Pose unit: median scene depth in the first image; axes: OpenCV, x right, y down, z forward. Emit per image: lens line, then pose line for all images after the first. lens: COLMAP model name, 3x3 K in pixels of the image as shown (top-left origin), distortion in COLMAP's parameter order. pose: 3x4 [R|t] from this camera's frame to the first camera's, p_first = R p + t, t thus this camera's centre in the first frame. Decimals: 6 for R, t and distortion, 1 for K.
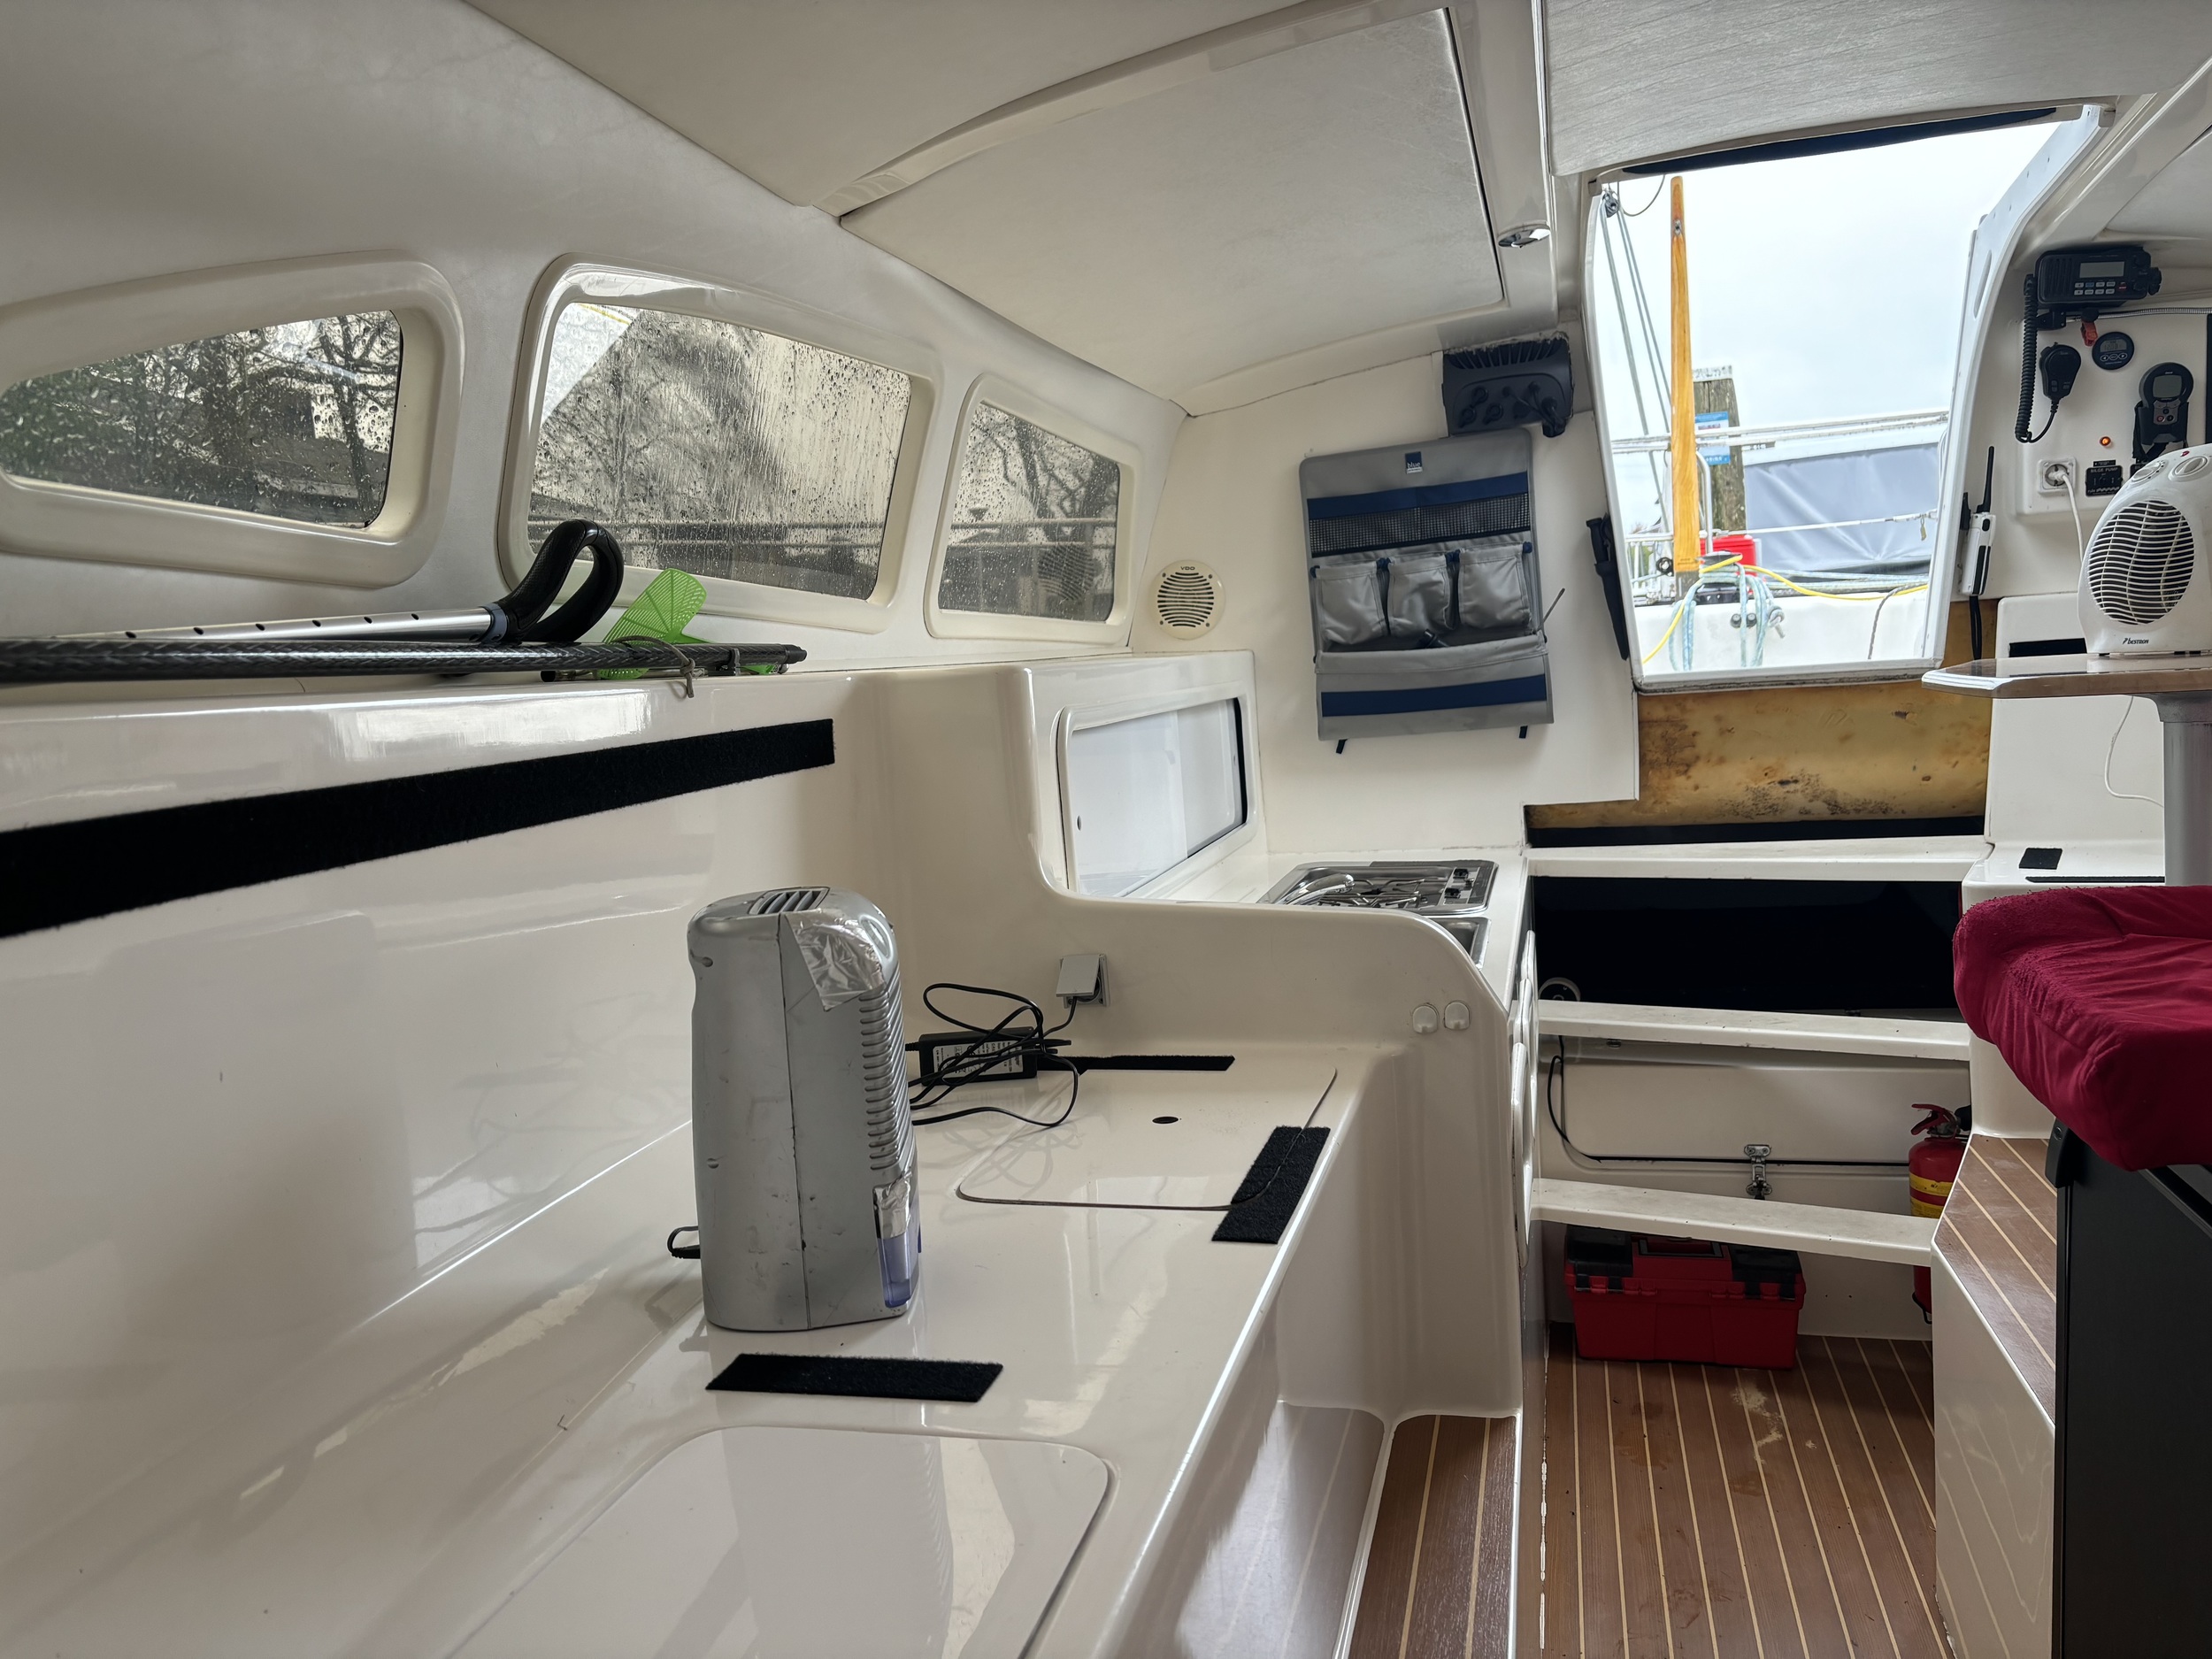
lens RADIAL K [[1678.1, 0, 1106.8], [0, 1678.1, 838.7], [0, 0, 1]] dist [0.057554, -0.062090]
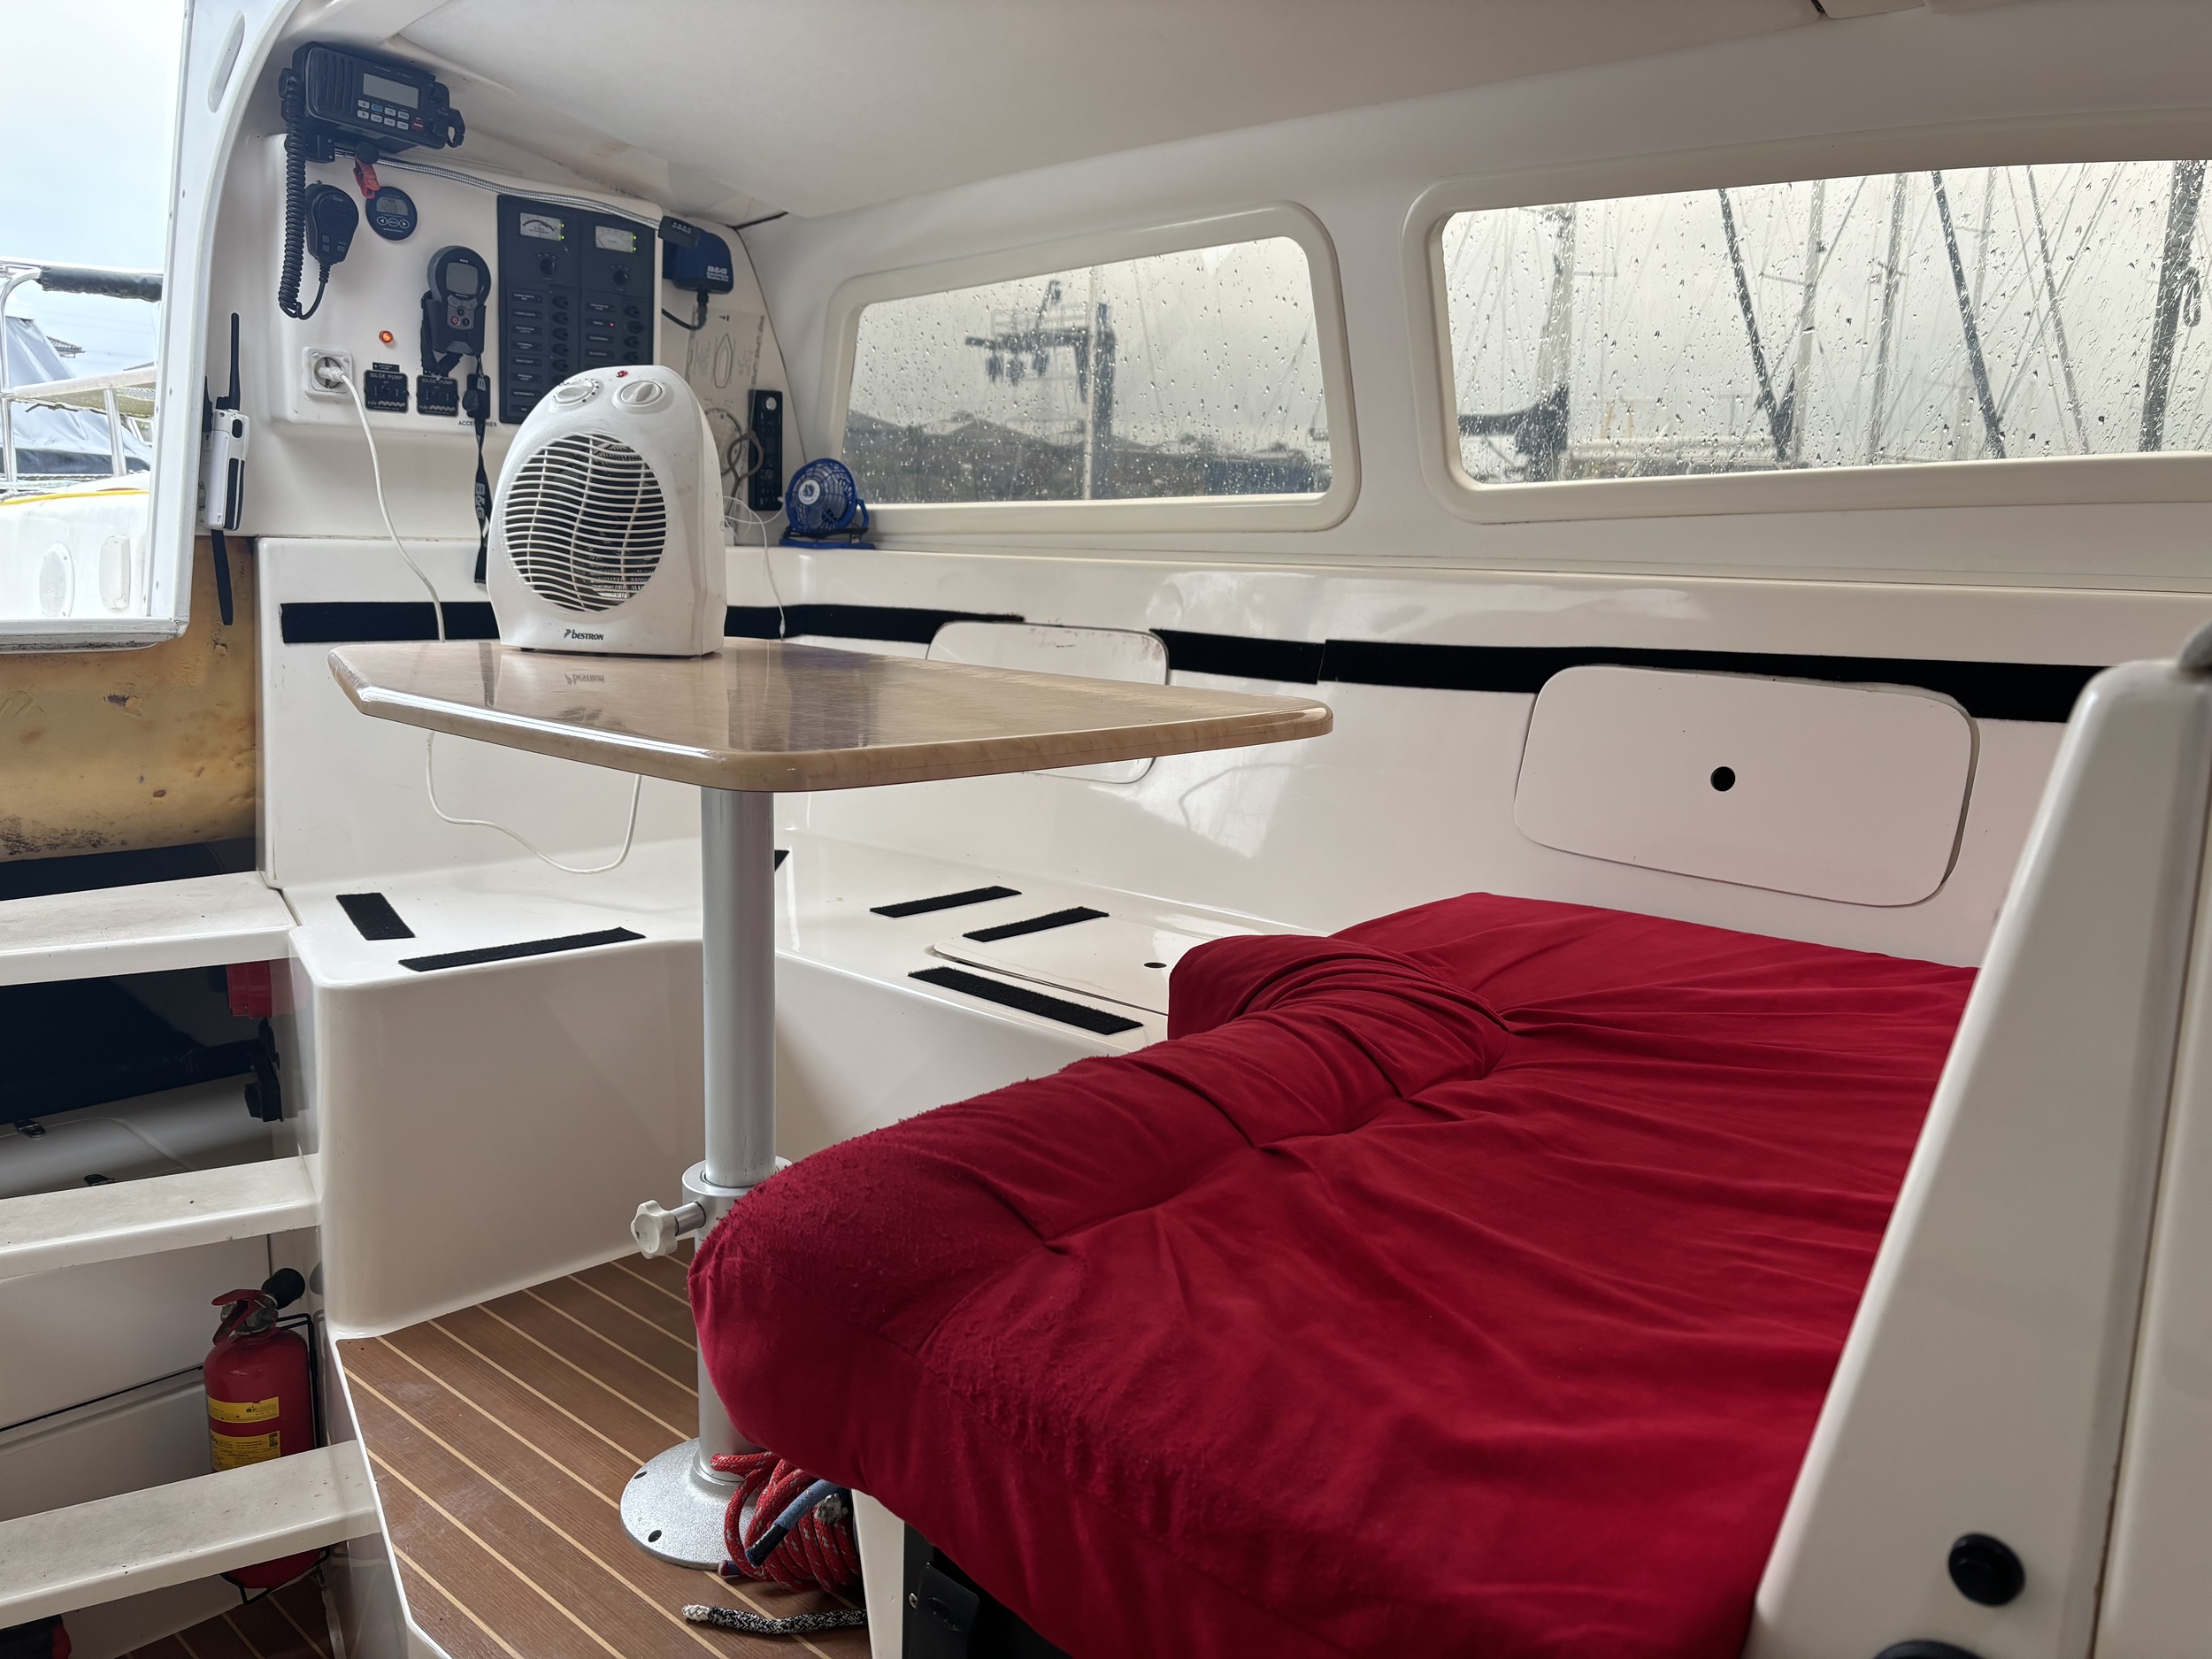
lens RADIAL K [[1678.1, 0, 1106.8], [0, 1678.1, 838.7], [0, 0, 1]] dist [0.057554, -0.062090]
pose [[0.474080, -0.077786, 0.877039, 0.069862], [0.032670, 0.996958, 0.070762, -0.057173], [-0.879875, -0.004894, 0.475179, 0.367245]]
